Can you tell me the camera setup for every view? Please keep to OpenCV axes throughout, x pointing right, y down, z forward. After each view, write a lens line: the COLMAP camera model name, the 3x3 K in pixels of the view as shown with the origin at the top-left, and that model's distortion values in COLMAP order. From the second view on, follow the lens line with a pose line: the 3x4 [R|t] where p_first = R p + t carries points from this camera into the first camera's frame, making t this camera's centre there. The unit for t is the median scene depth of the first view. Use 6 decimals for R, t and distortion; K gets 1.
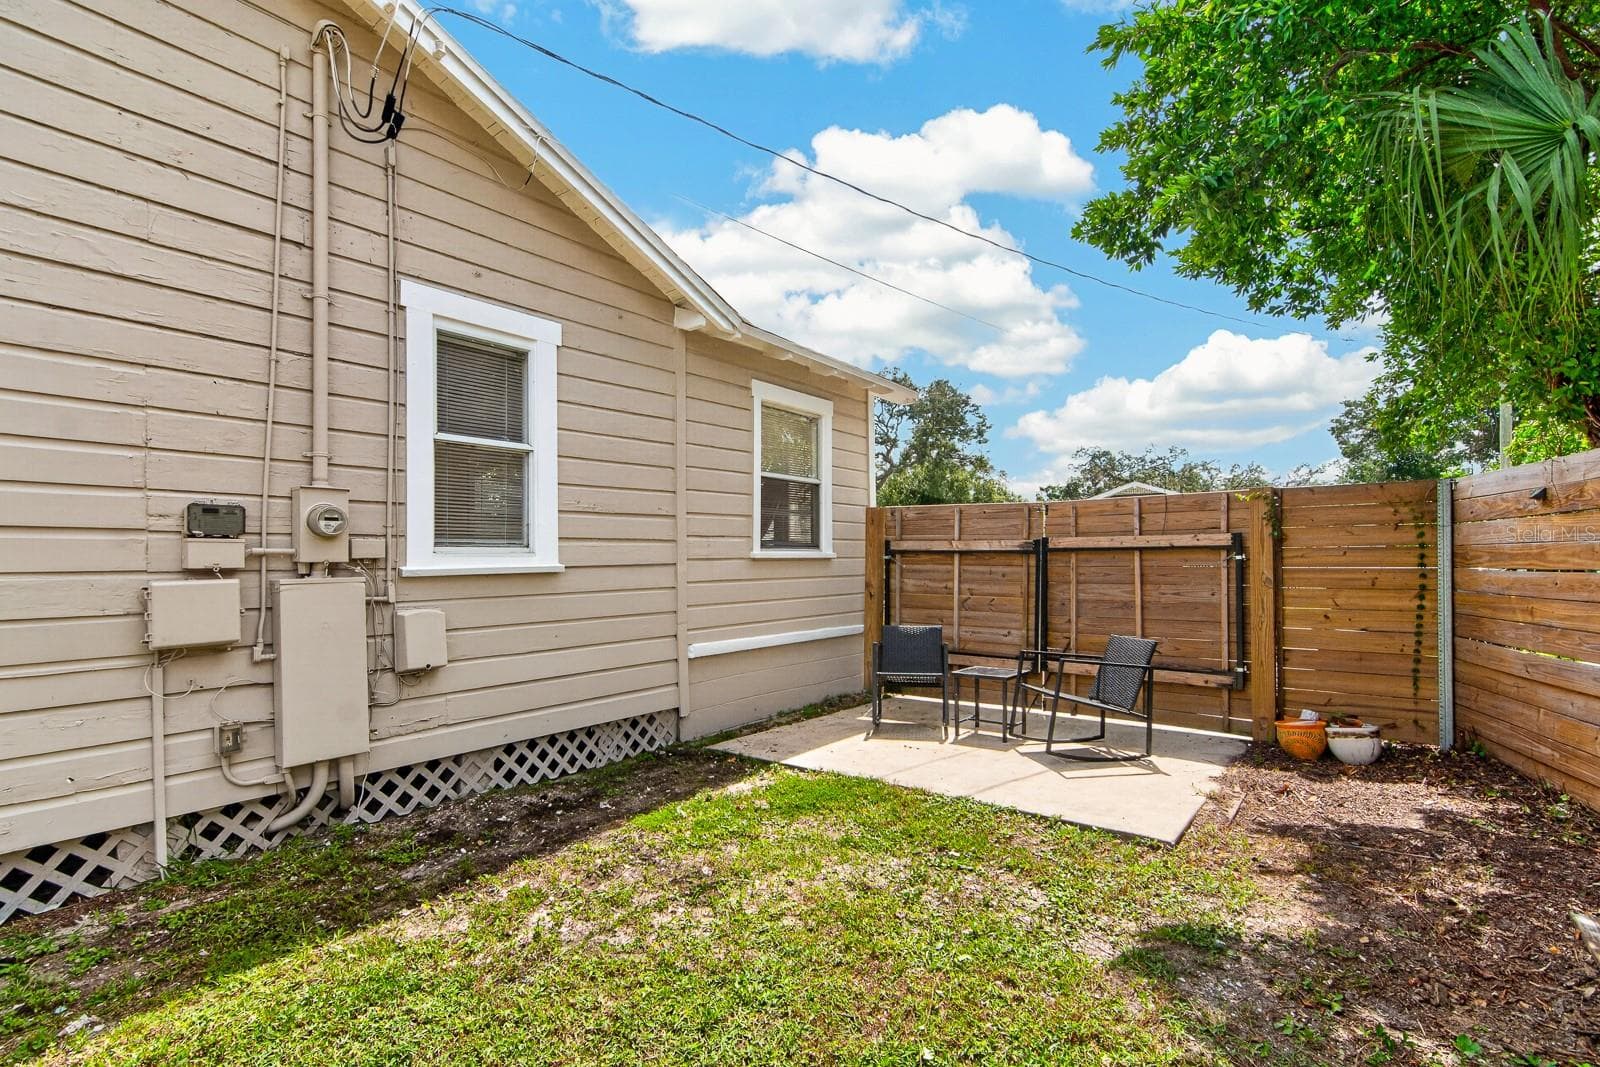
lens RADIAL K [[763.1, 0, 800.0], [0, 763.1, 533.5], [0, 0, 1]] dist [0.015494, -0.000613]
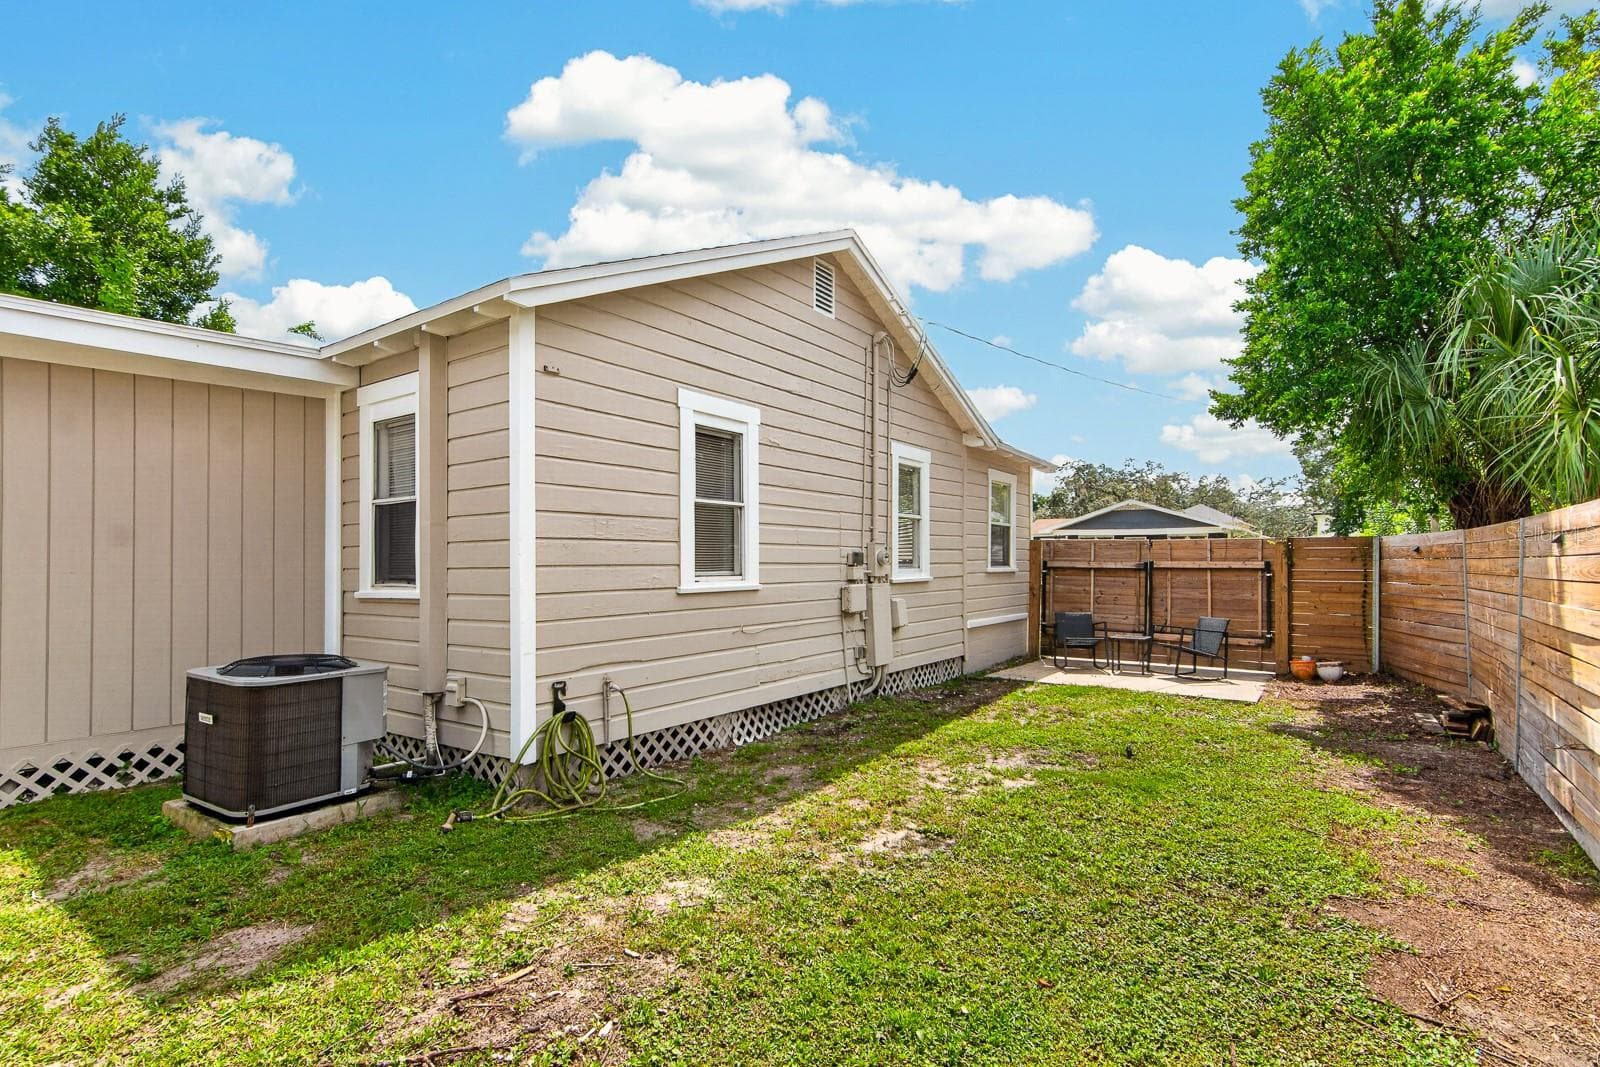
lens RADIAL K [[776.3, 0, 780.4], [0, 776.3, 539.0], [0, 0, 1]] dist [0.003186, 0.002195]
pose [[0.999561, 0.008992, 0.028224, -0.658190], [-0.009170, 0.999939, 0.006180, -0.056149], [-0.028167, -0.006436, 0.999583, -0.837784]]
